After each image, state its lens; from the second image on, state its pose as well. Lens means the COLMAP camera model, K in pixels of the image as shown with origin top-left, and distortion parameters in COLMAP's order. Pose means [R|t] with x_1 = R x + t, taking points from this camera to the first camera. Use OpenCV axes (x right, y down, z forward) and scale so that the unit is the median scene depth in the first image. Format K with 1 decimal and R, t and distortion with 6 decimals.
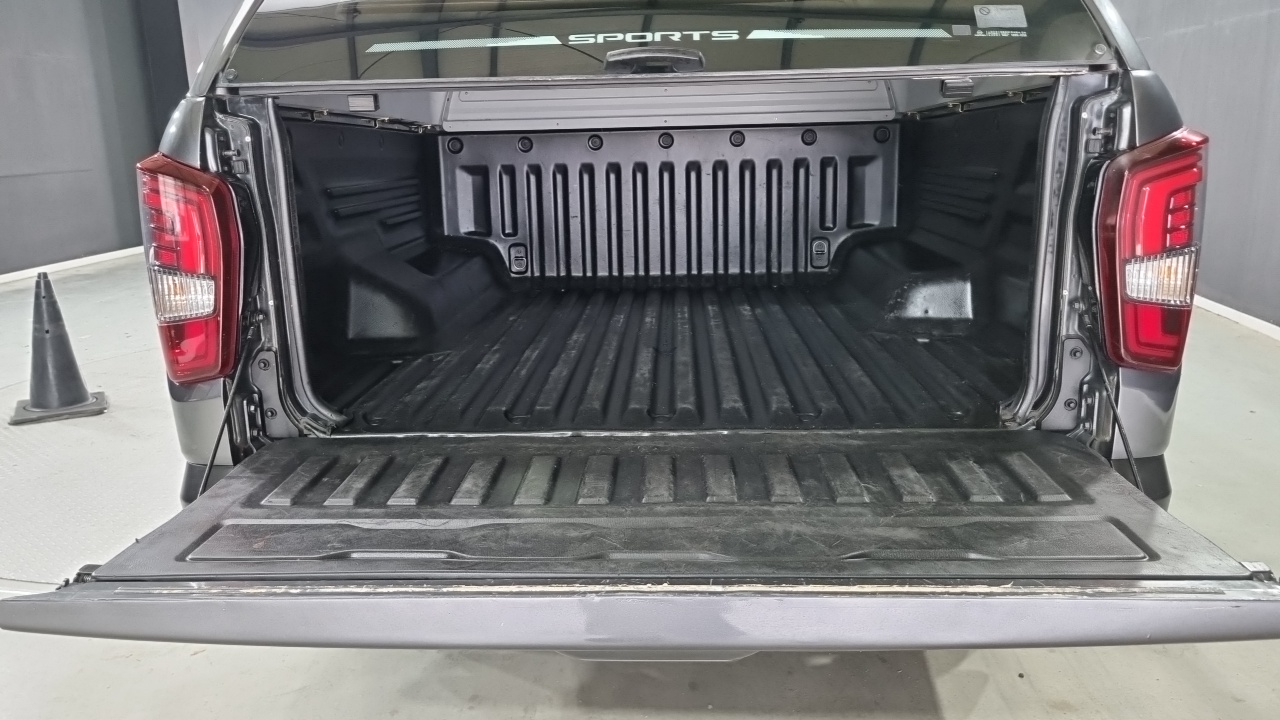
lens RADIAL K [[961.6, 0, 641.0], [0, 961.6, 348.6], [0, 0, 1]] dist [0.019172, -0.013283]
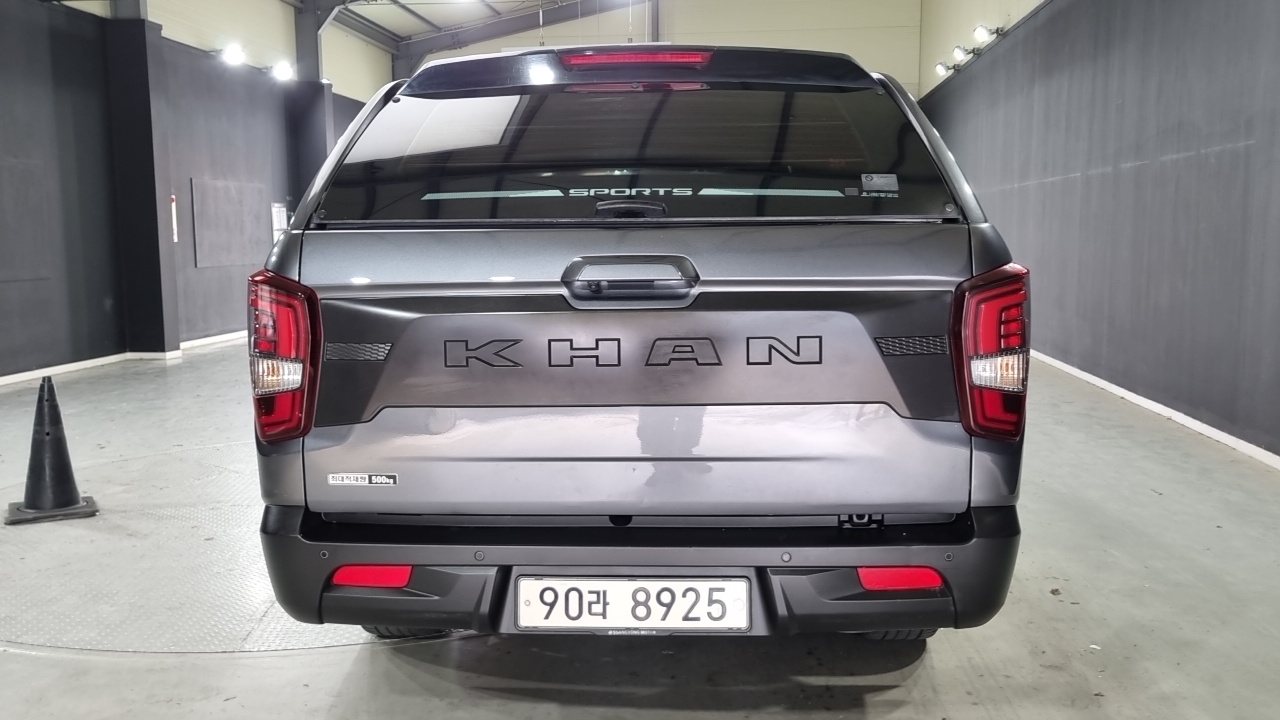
lens RADIAL K [[961.6, 0, 640.2], [0, 961.6, 363.0], [0, 0, 1]] dist [0.019172, -0.013283]
pose [[0.999864, 0.013355, 0.009655, 0.016528], [-0.012291, 0.994616, -0.102894, 0.060949], [-0.010977, 0.102762, 0.994645, -0.342585]]
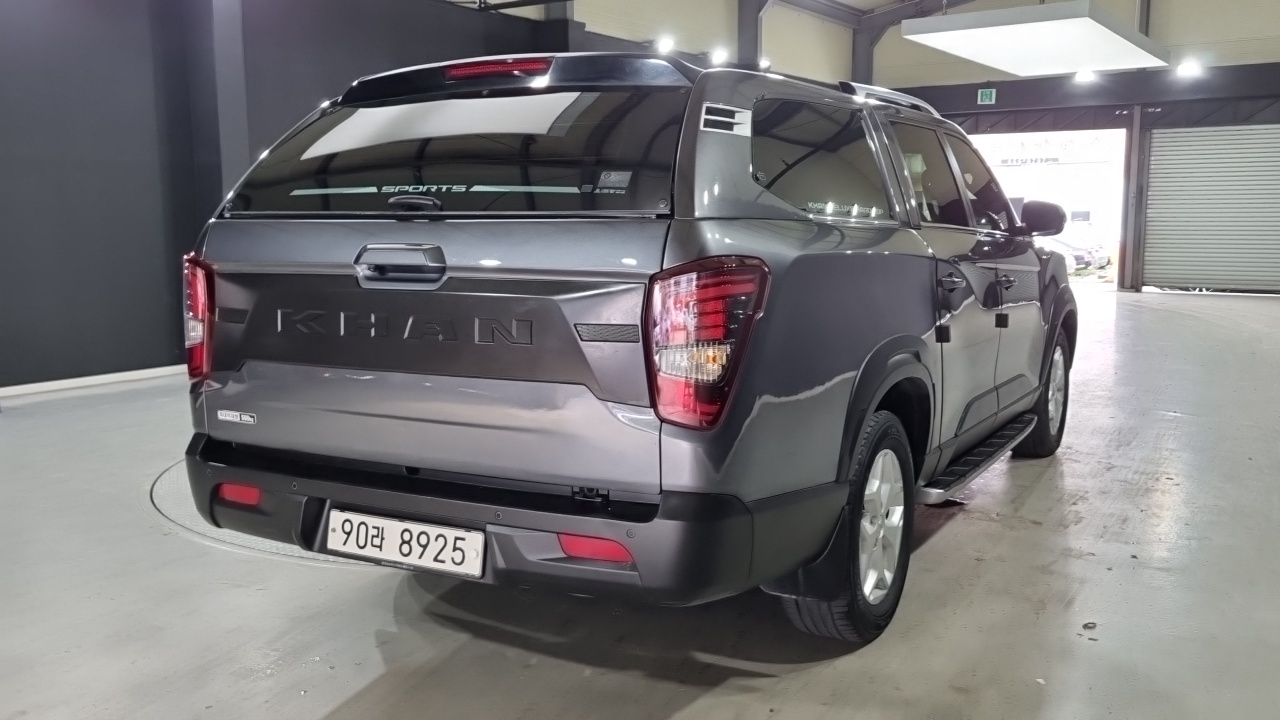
lens RADIAL K [[961.6, 0, 629.0], [0, 961.6, 357.5], [0, 0, 1]] dist [0.019172, -0.013283]
pose [[0.929463, 0.075456, -0.361117, 0.925586], [-0.106079, 0.992184, -0.065714, 0.022277], [0.353336, 0.099386, 0.930202, -0.333843]]
